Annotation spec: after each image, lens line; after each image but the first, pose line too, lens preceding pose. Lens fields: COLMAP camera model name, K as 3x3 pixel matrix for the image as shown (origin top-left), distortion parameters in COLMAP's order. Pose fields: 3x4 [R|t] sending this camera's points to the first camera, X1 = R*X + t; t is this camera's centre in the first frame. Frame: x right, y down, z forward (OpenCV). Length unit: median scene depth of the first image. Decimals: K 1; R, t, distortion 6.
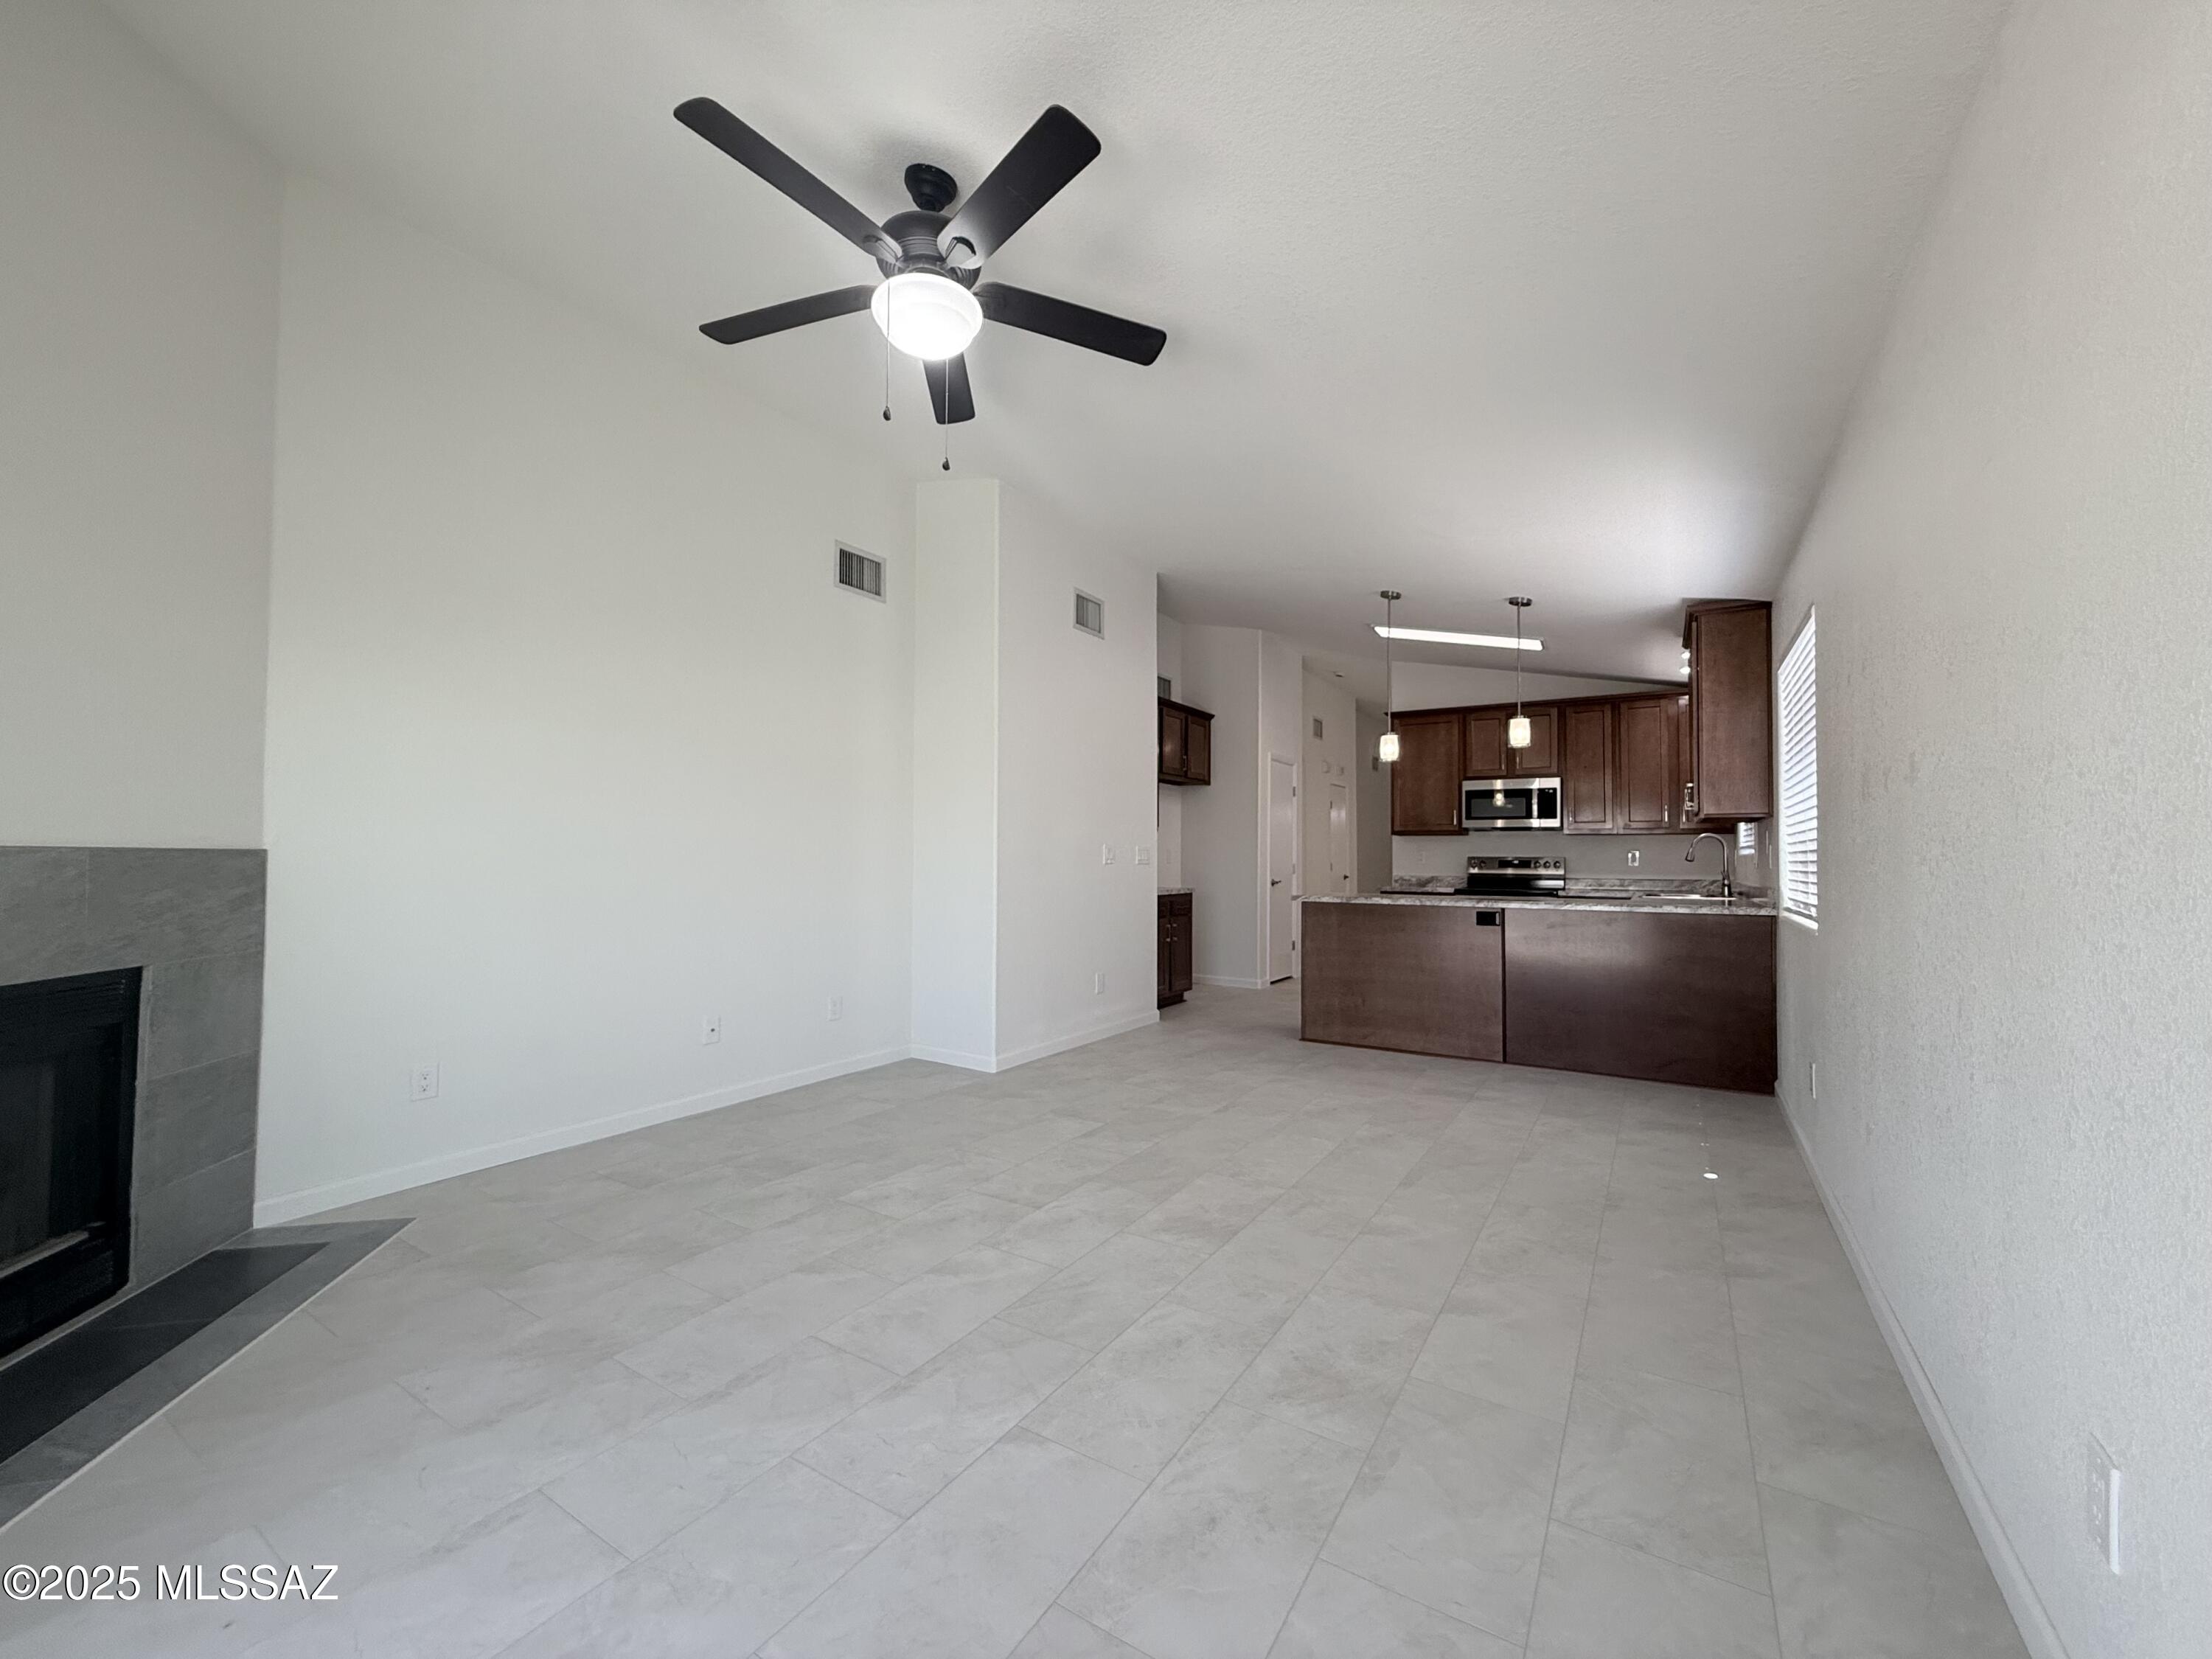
lens RADIAL K [[884.7, 0, 1110.5], [0, 884.7, 833.0], [0, 0, 1]] dist [0.000822, 0.000177]
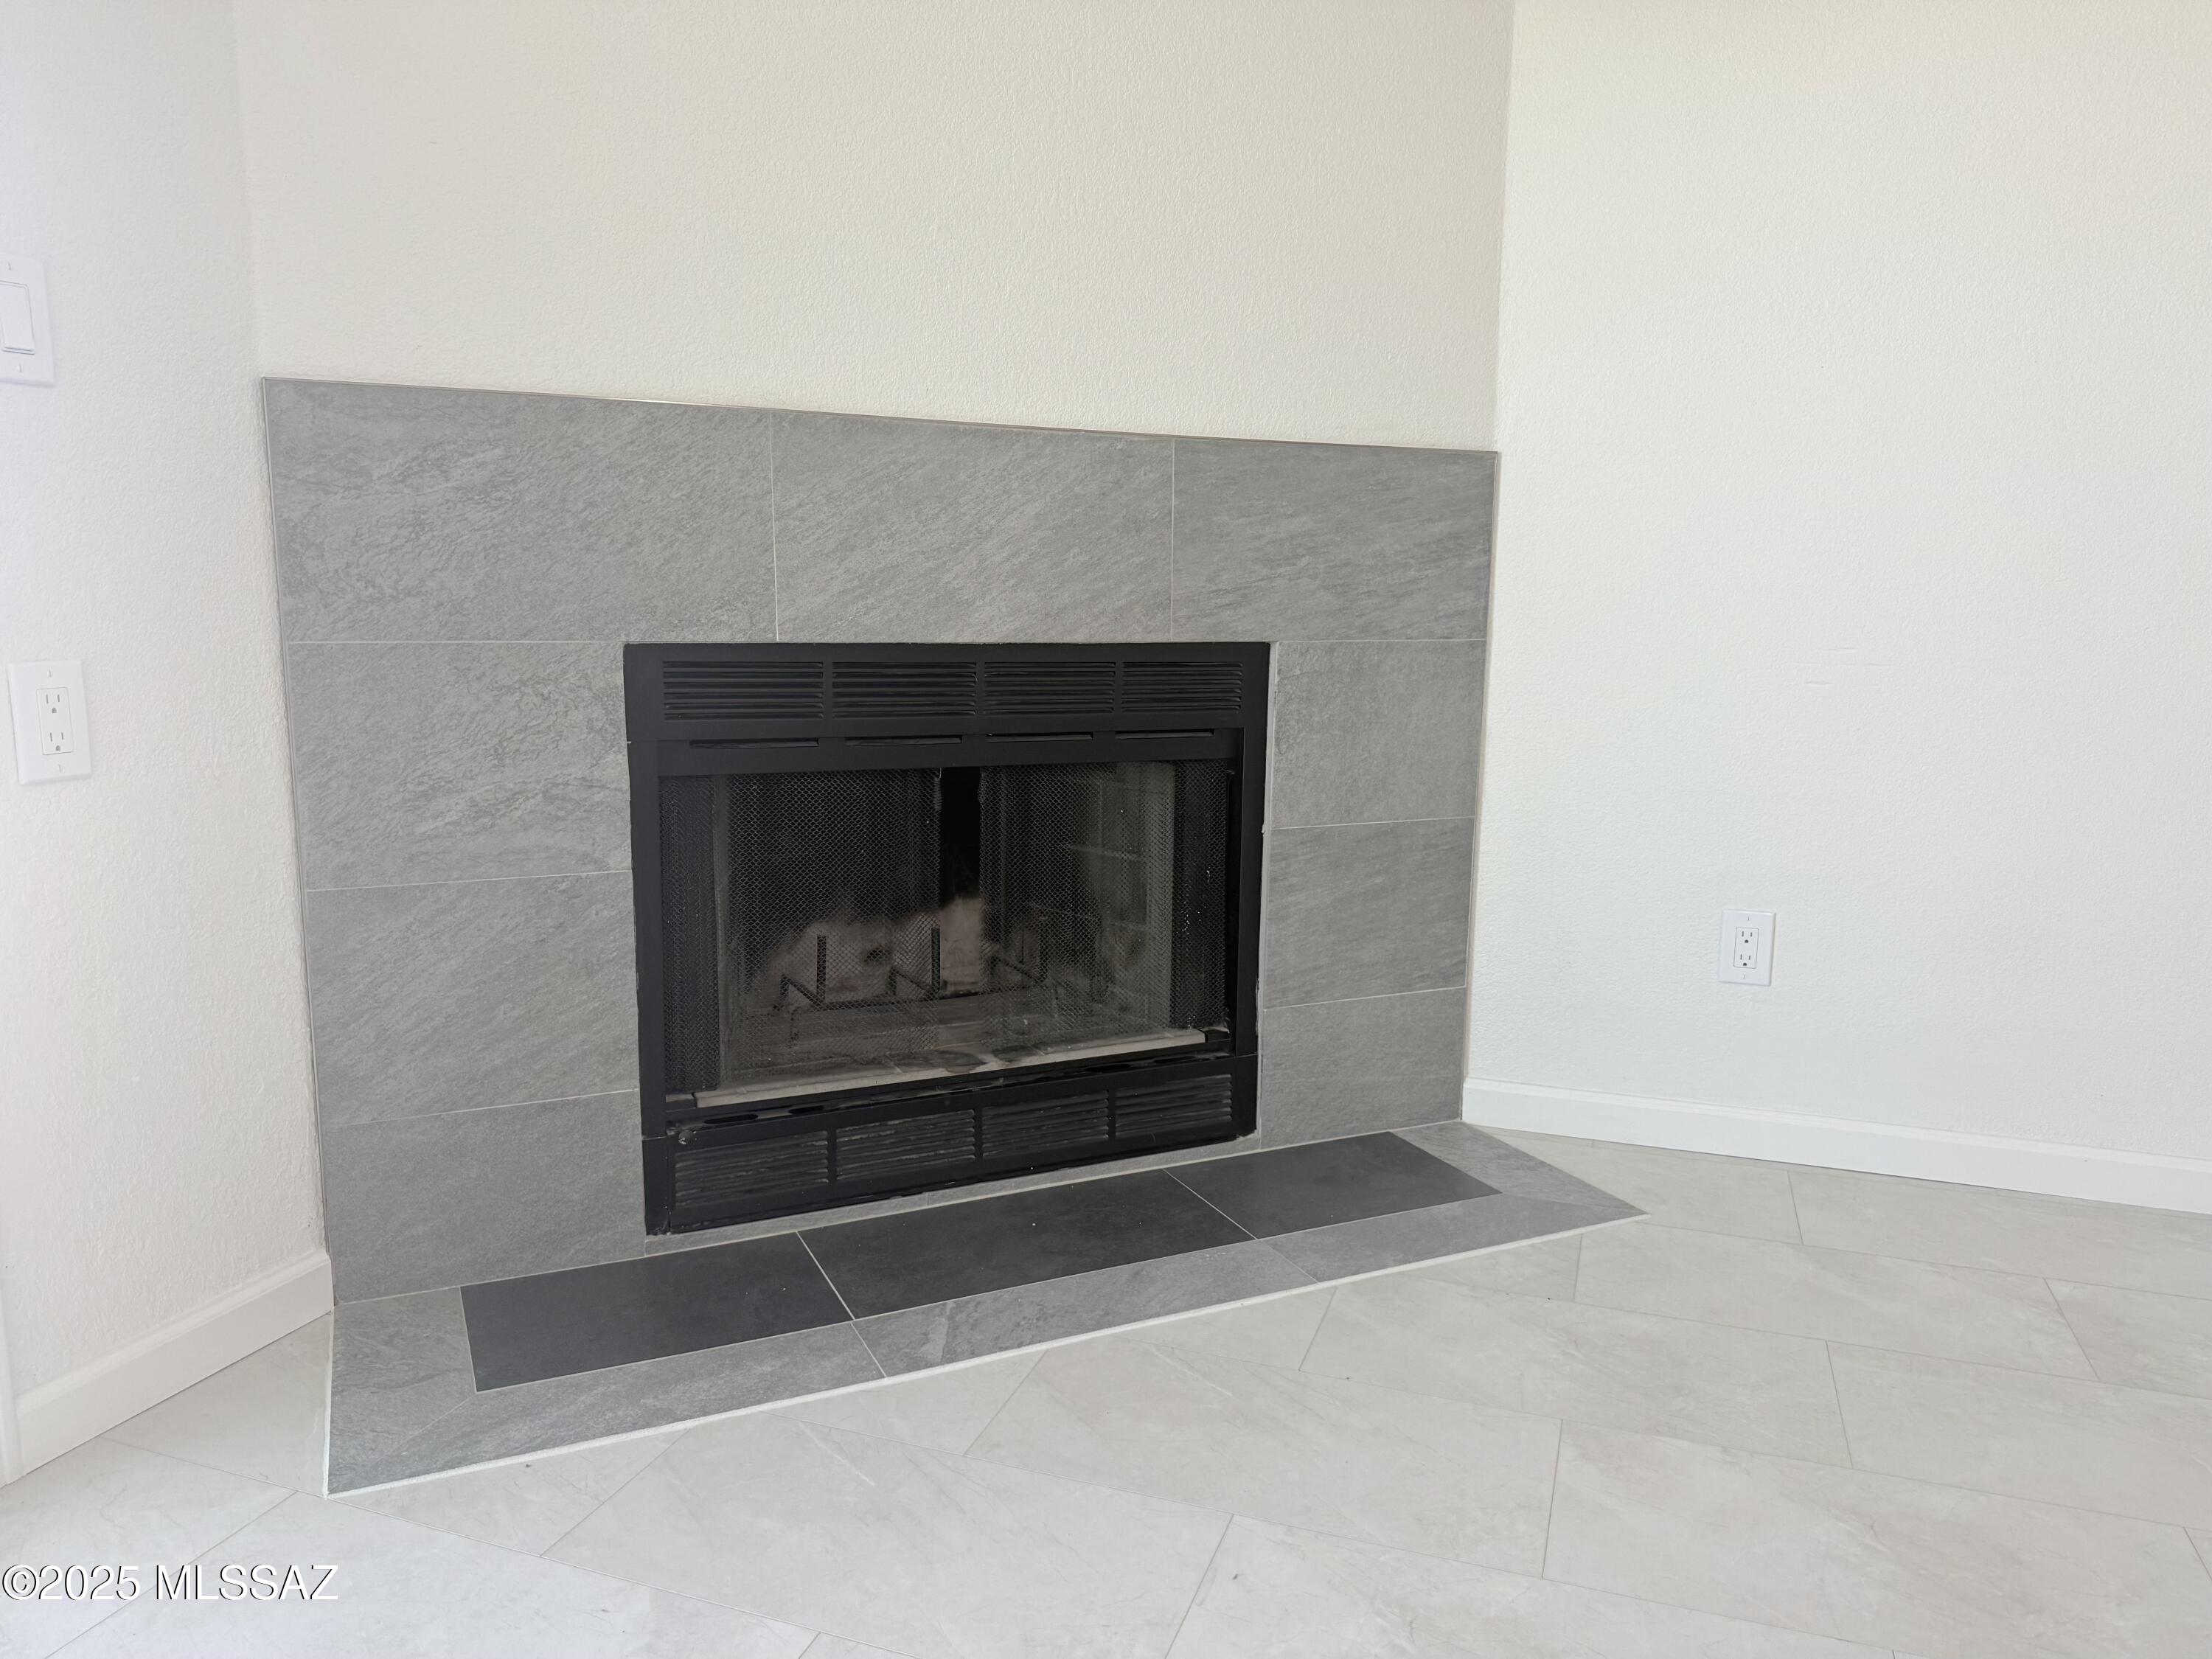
lens RADIAL K [[1581.2, 0, 1108.3], [0, 1581.2, 824.0], [0, 0, 1]] dist [0.009221, -0.004661]
pose [[0.211549, 0.155443, -0.964927, -0.041360], [0.016333, 0.986572, 0.162511, 0.080482], [0.977231, -0.050139, 0.206169, 0.557113]]
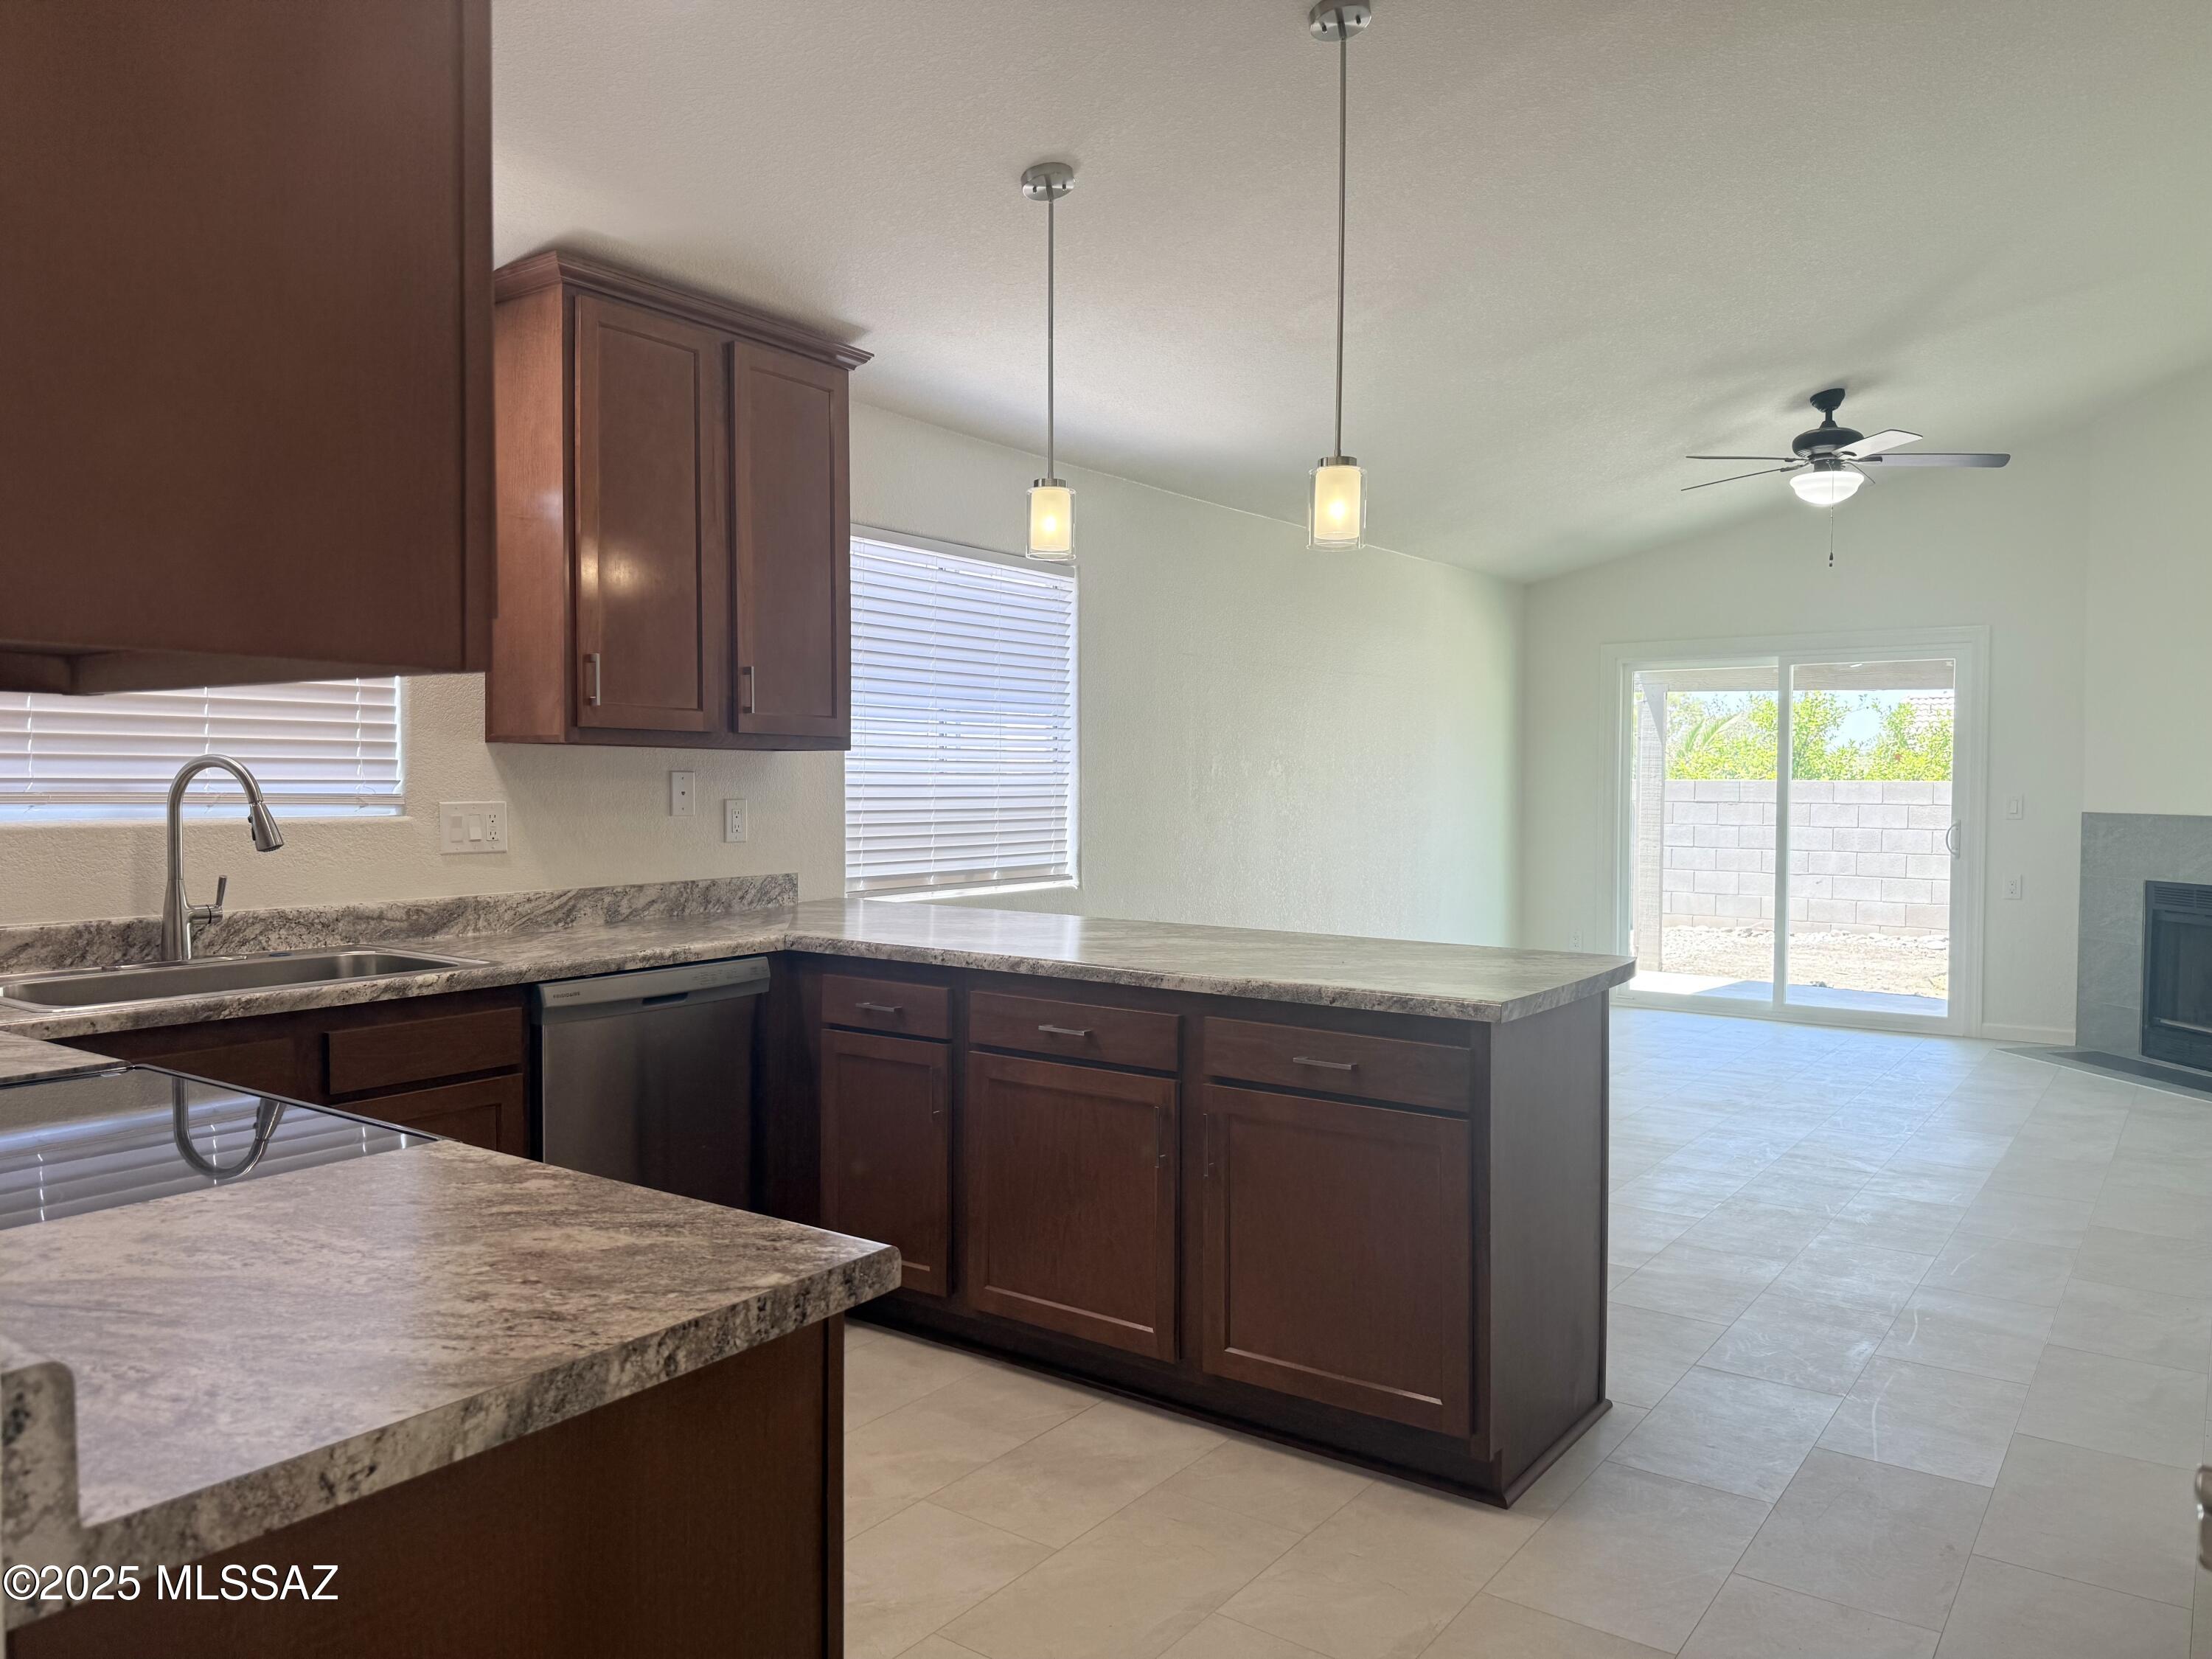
lens RADIAL K [[1581.2, 0, 1106.3], [0, 1581.2, 827.2], [0, 0, 1]] dist [0.009221, -0.004661]
pose [[-0.997260, -0.031626, 0.066872, 0.865540], [-0.030708, 0.999420, 0.014716, 0.031449], [-0.067298, 0.012622, -0.997653, 3.669668]]
